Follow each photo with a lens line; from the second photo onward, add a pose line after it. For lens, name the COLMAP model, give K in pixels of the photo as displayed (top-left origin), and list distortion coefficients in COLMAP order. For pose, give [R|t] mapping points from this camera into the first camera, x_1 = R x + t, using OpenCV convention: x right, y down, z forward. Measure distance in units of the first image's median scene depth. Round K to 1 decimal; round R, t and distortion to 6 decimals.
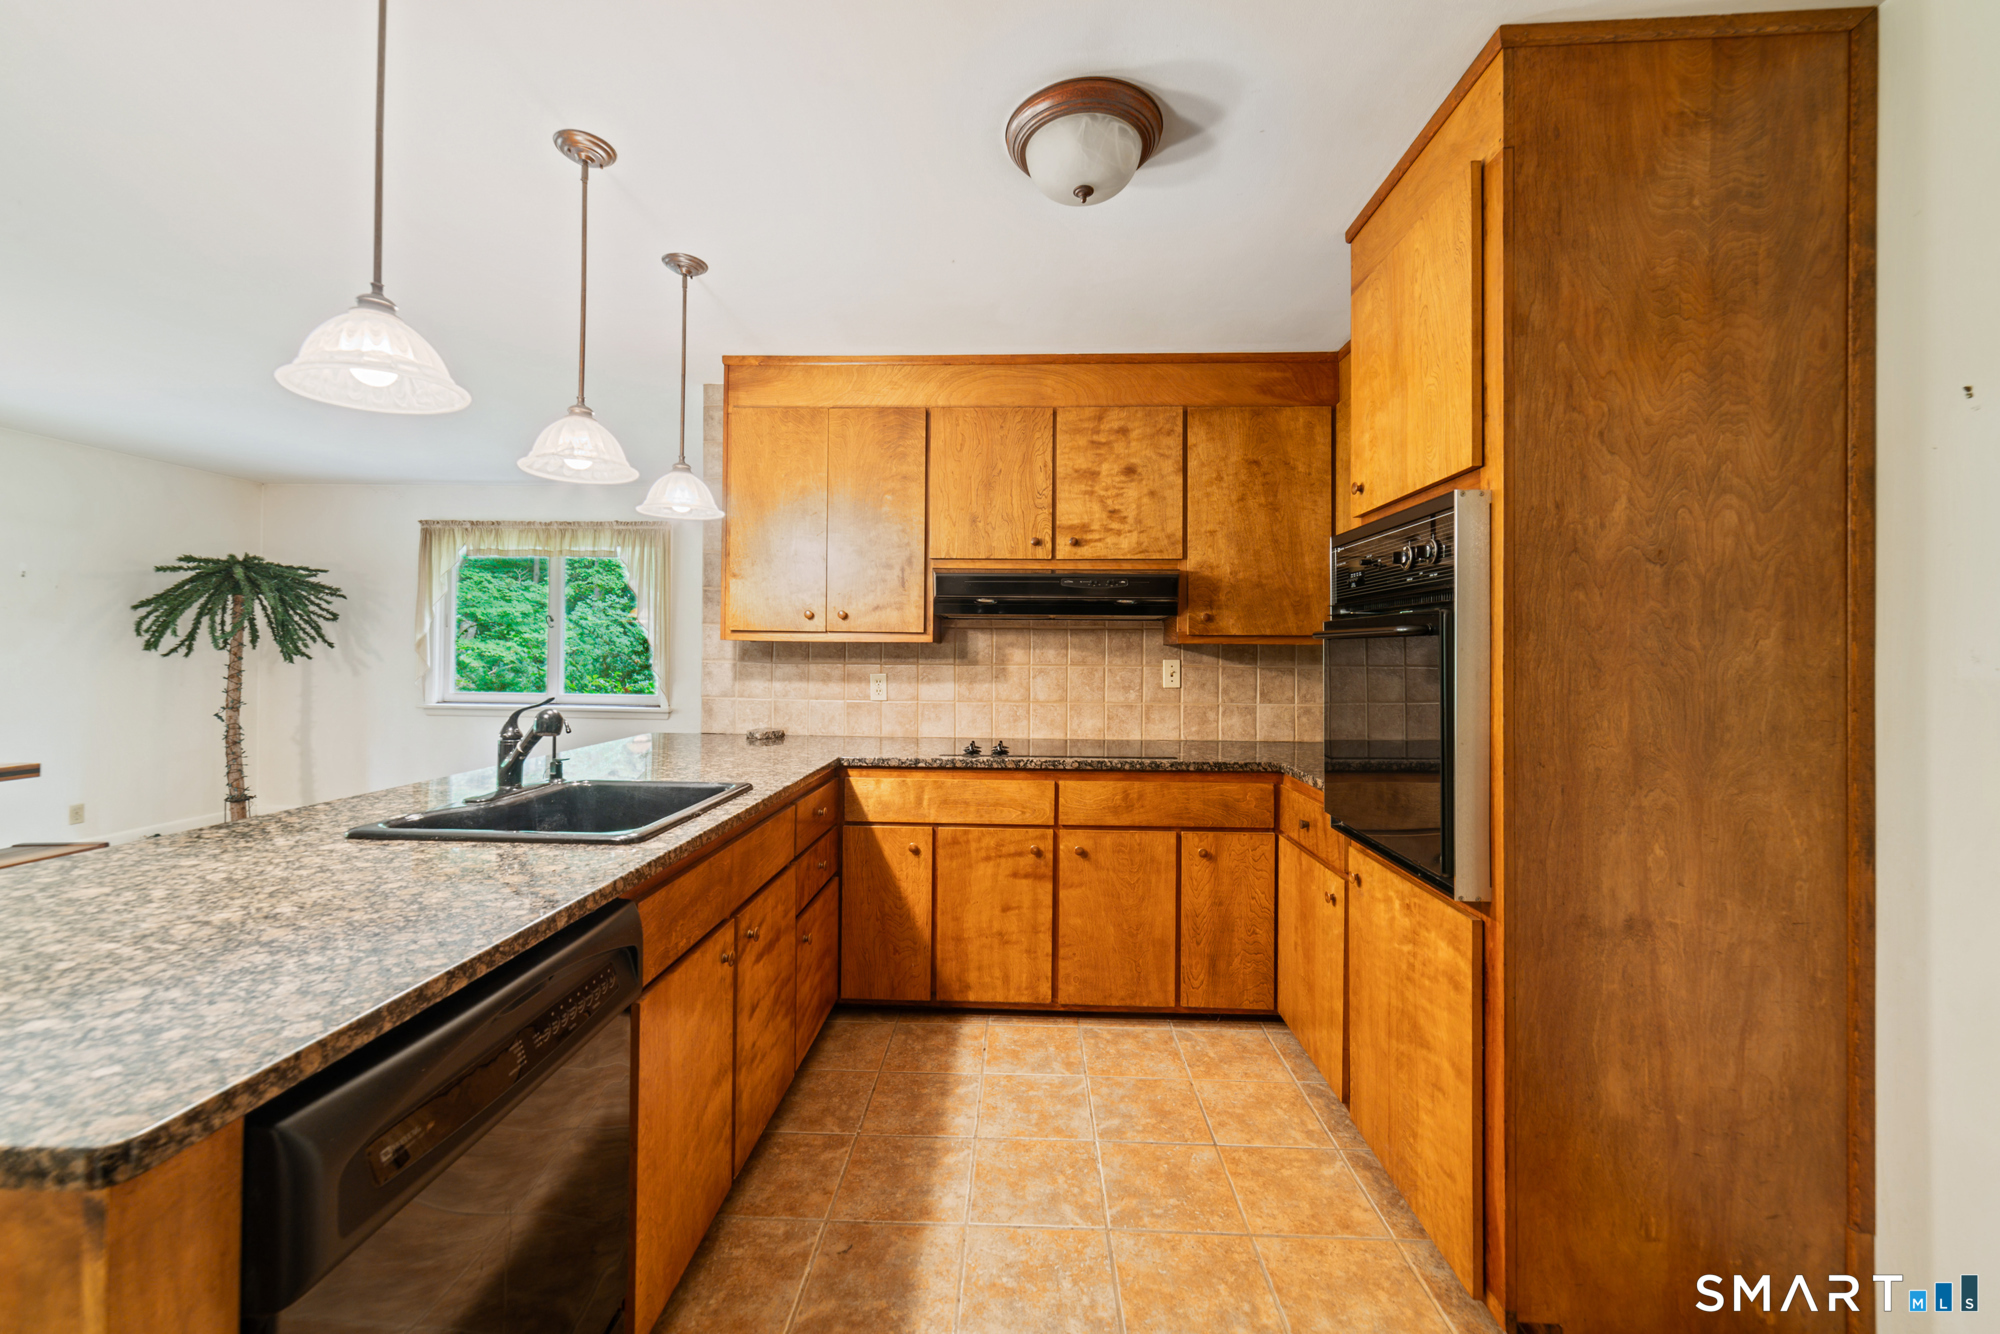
lens RADIAL K [[776.8, 0, 1003.4], [0, 776.8, 647.4], [0, 0, 1]] dist [-0.000289, 0.000717]
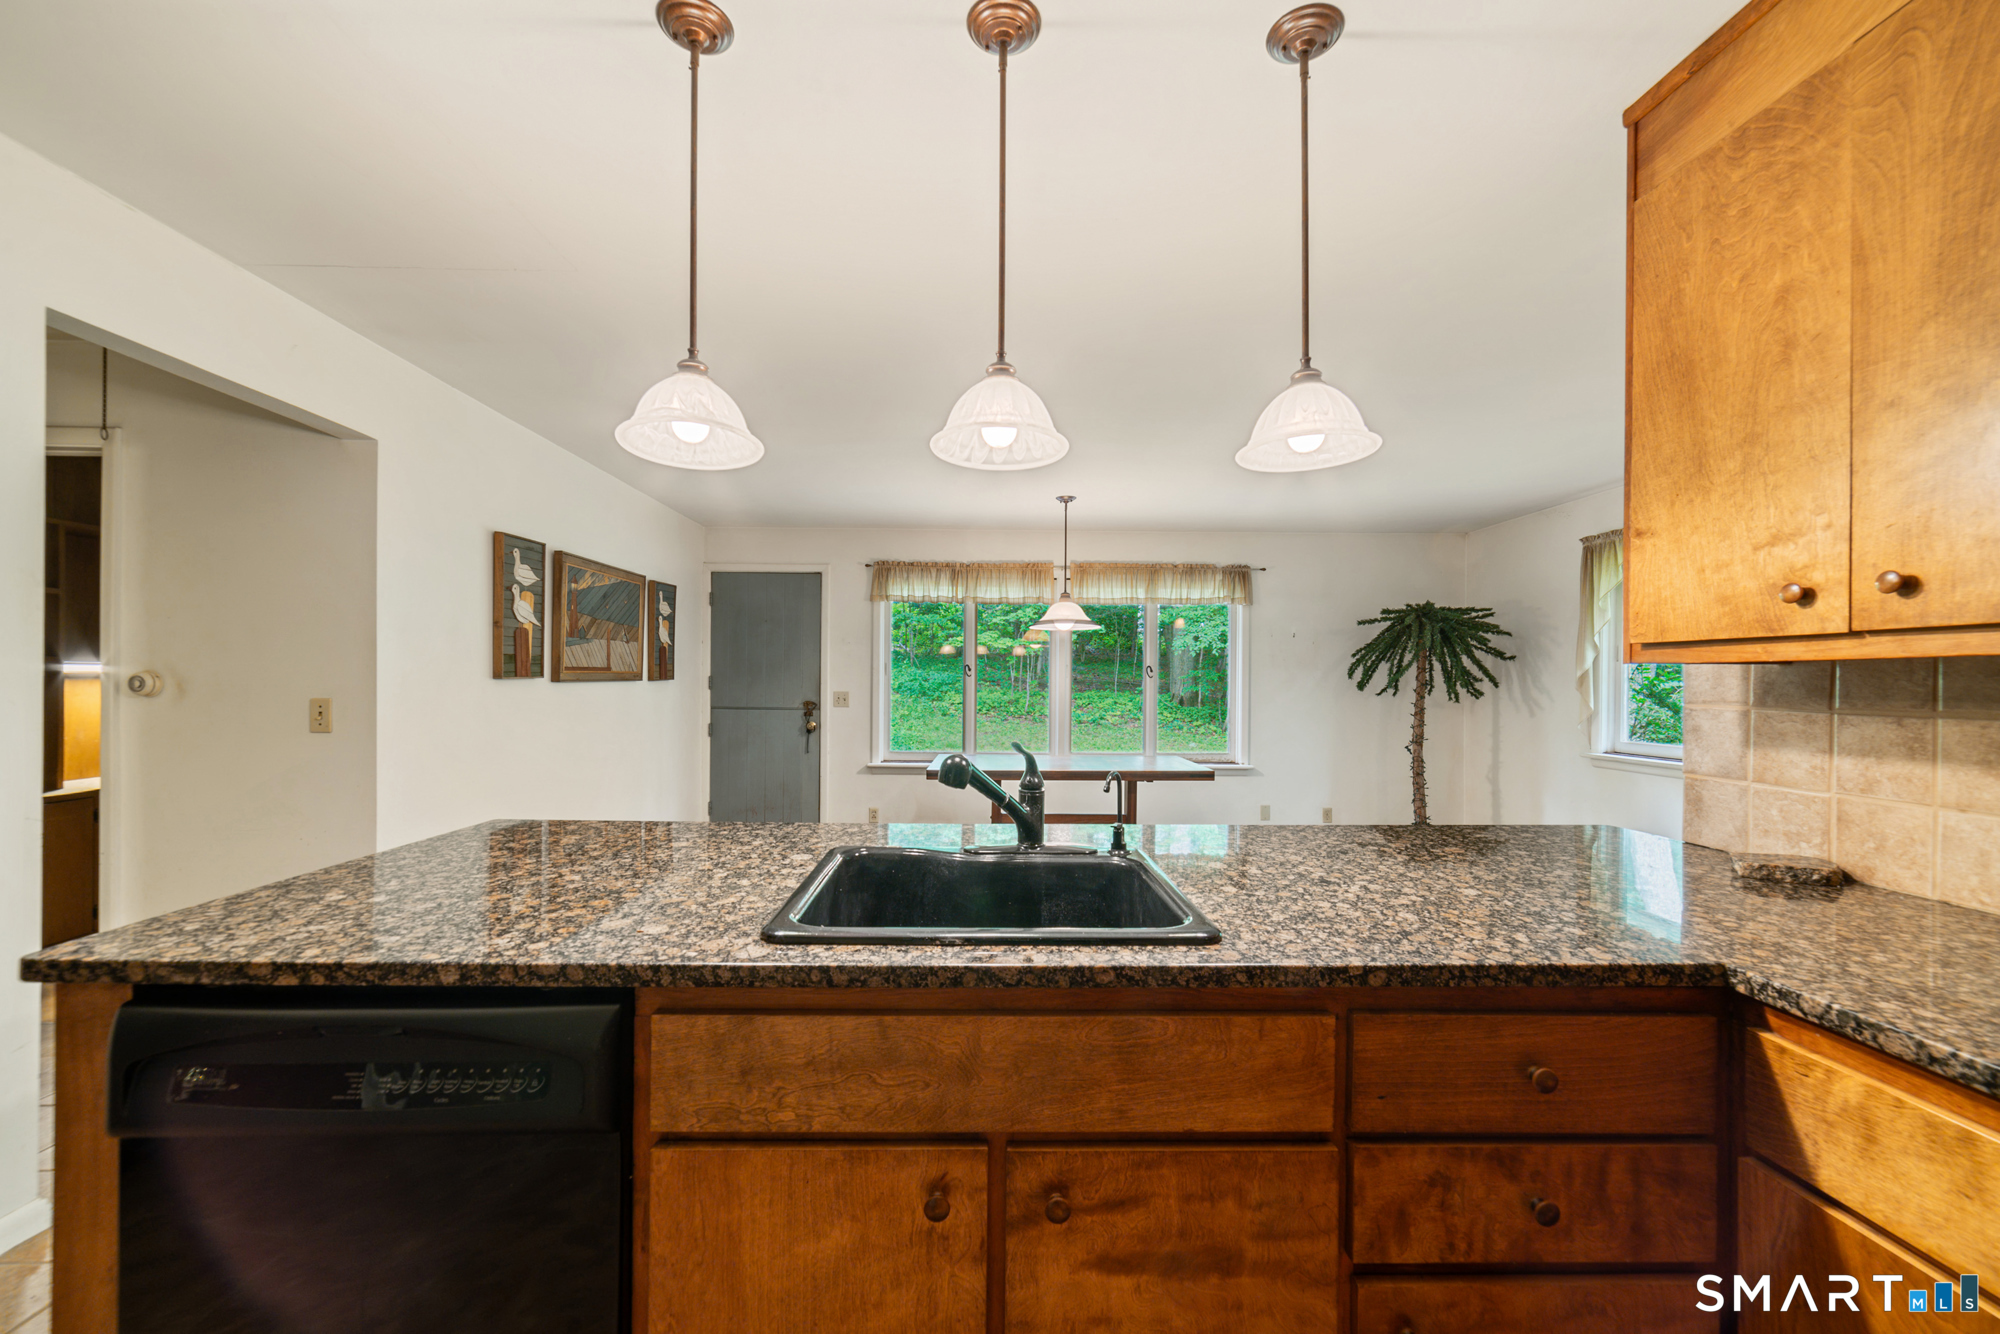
lens RADIAL K [[776.8, 0, 1000.2], [0, 776.8, 682.9], [0, 0, 1]] dist [-0.000289, 0.000717]
pose [[0.046767, -0.011954, -0.998834, 0.132081], [0.002839, 0.999926, -0.011834, 0.007800], [0.998902, -0.002283, 0.046797, 0.568373]]
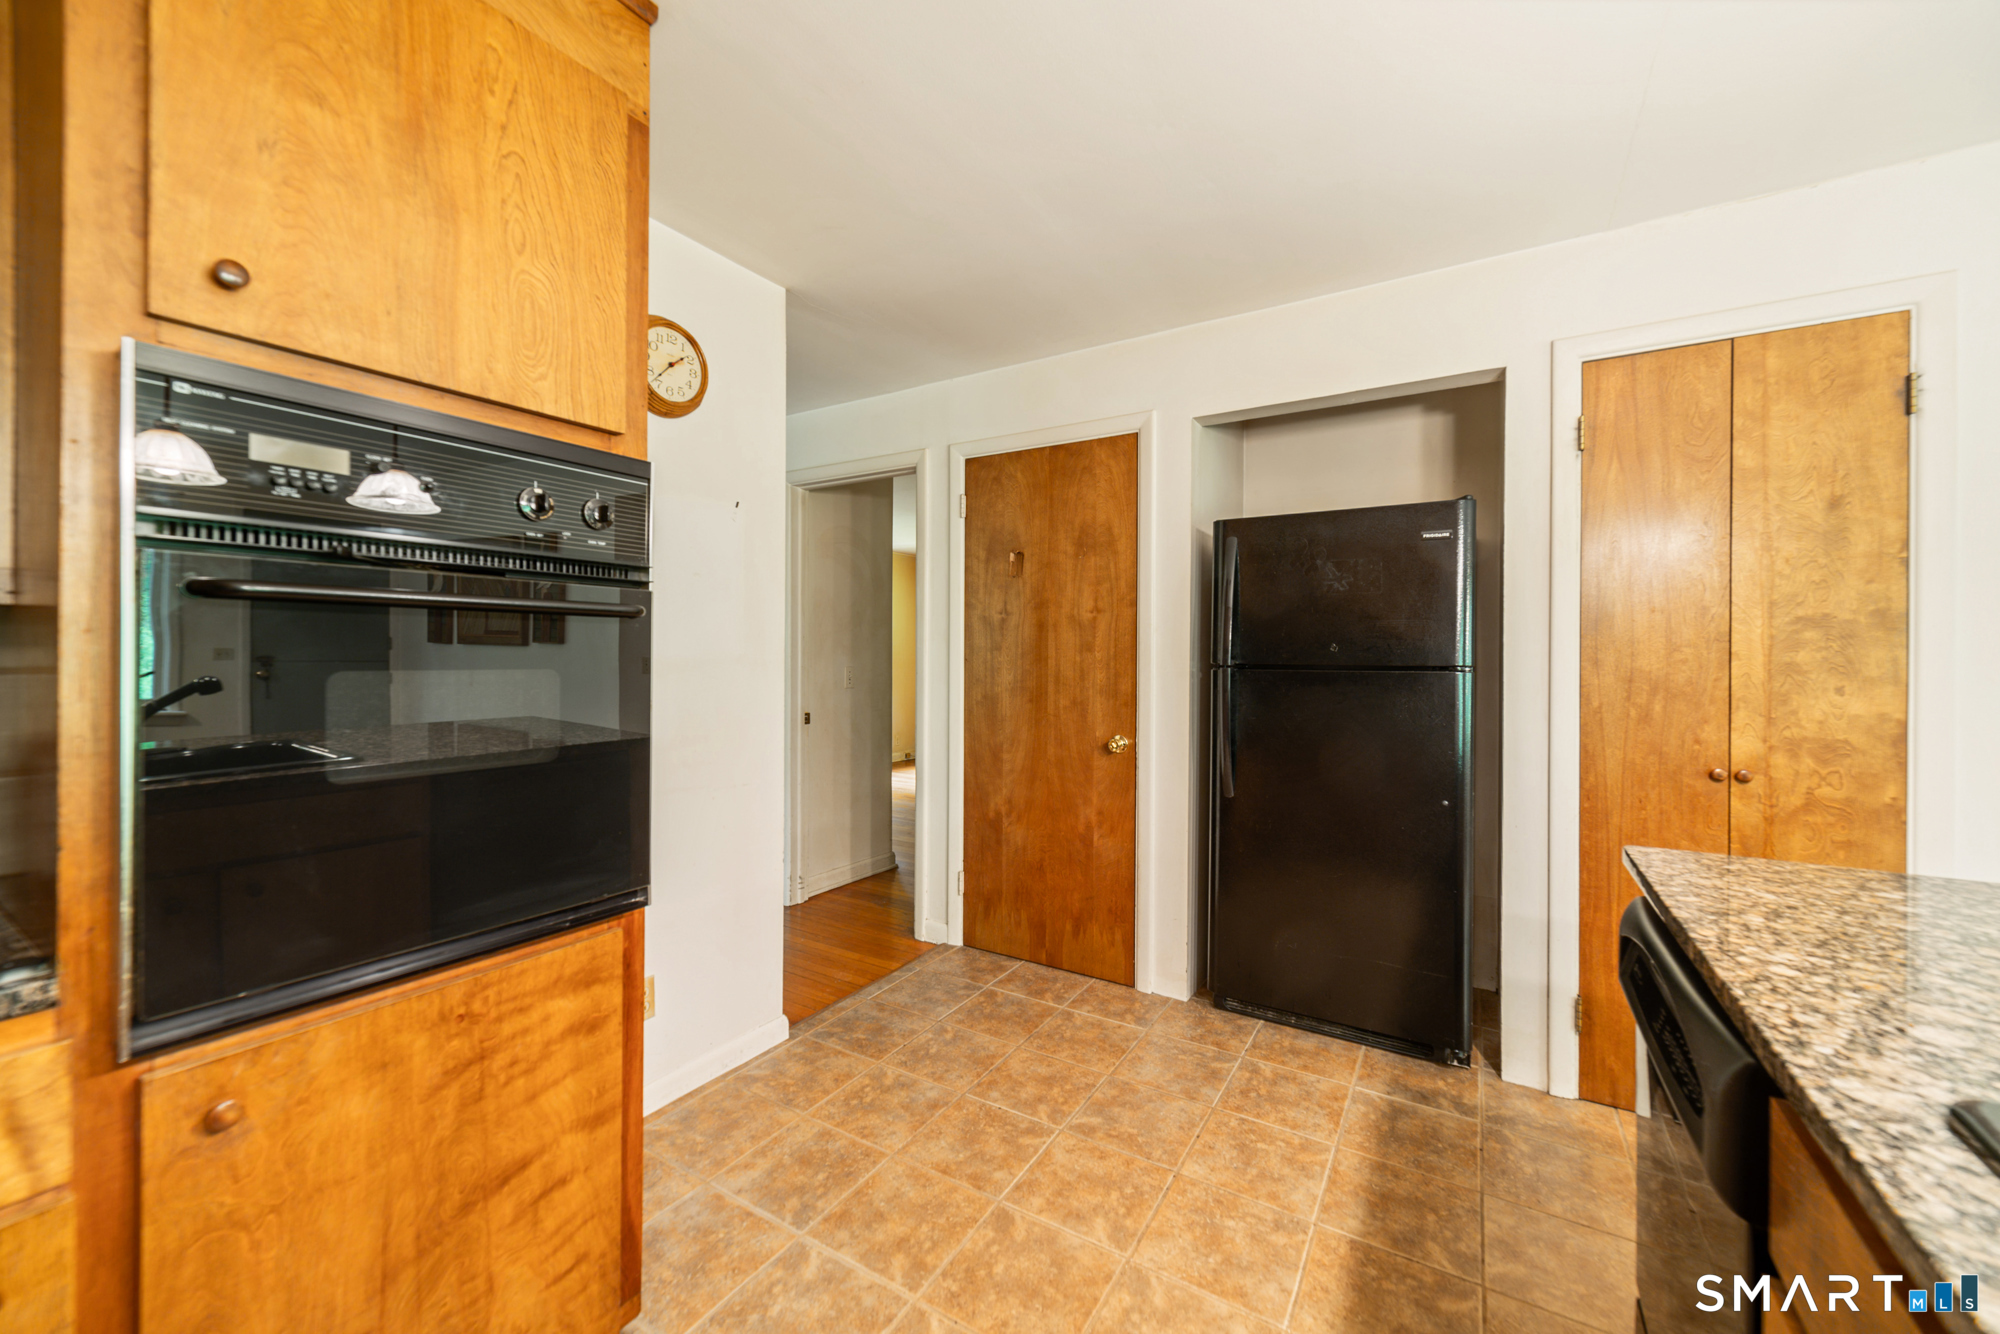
lens RADIAL K [[776.8, 0, 989.9], [0, 776.8, 657.1], [0, 0, 1]] dist [-0.000289, 0.000717]
pose [[-0.861093, -0.015604, 0.508207, -0.113876], [-0.016877, 0.999855, 0.002105, 0.008740], [-0.508167, -0.006764, -0.861232, 0.772655]]
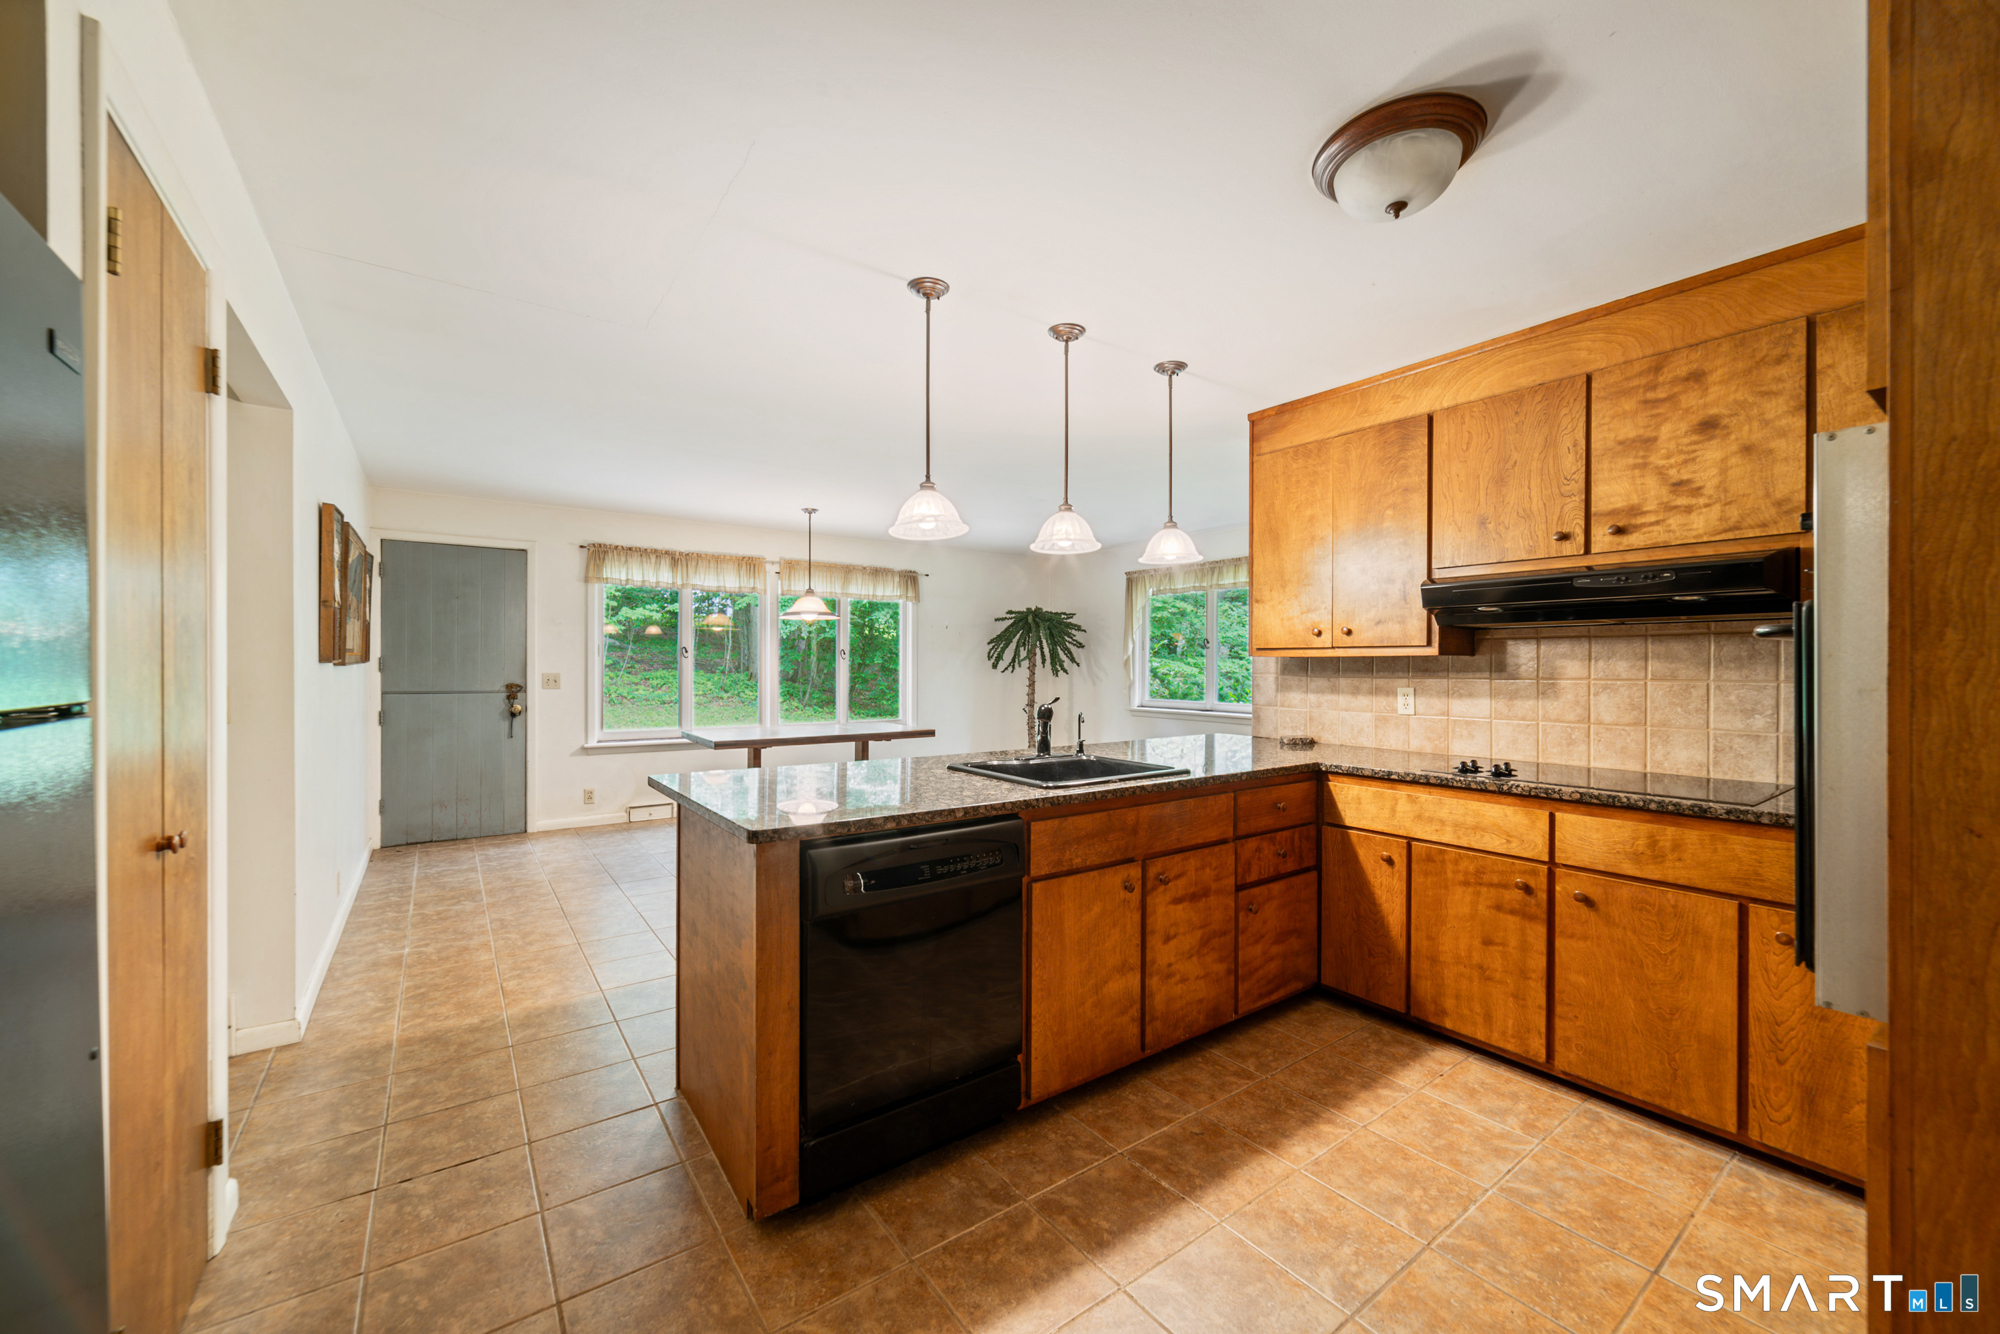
lens RADIAL K [[776.8, 0, 1002.6], [0, 776.8, 670.4], [0, 0, 1]] dist [-0.000289, 0.000717]
pose [[0.615762, -0.003696, -0.787923, 0.336487], [0.011262, 0.999928, 0.004111, 0.001980], [0.787852, -0.011405, 0.615760, -0.018197]]
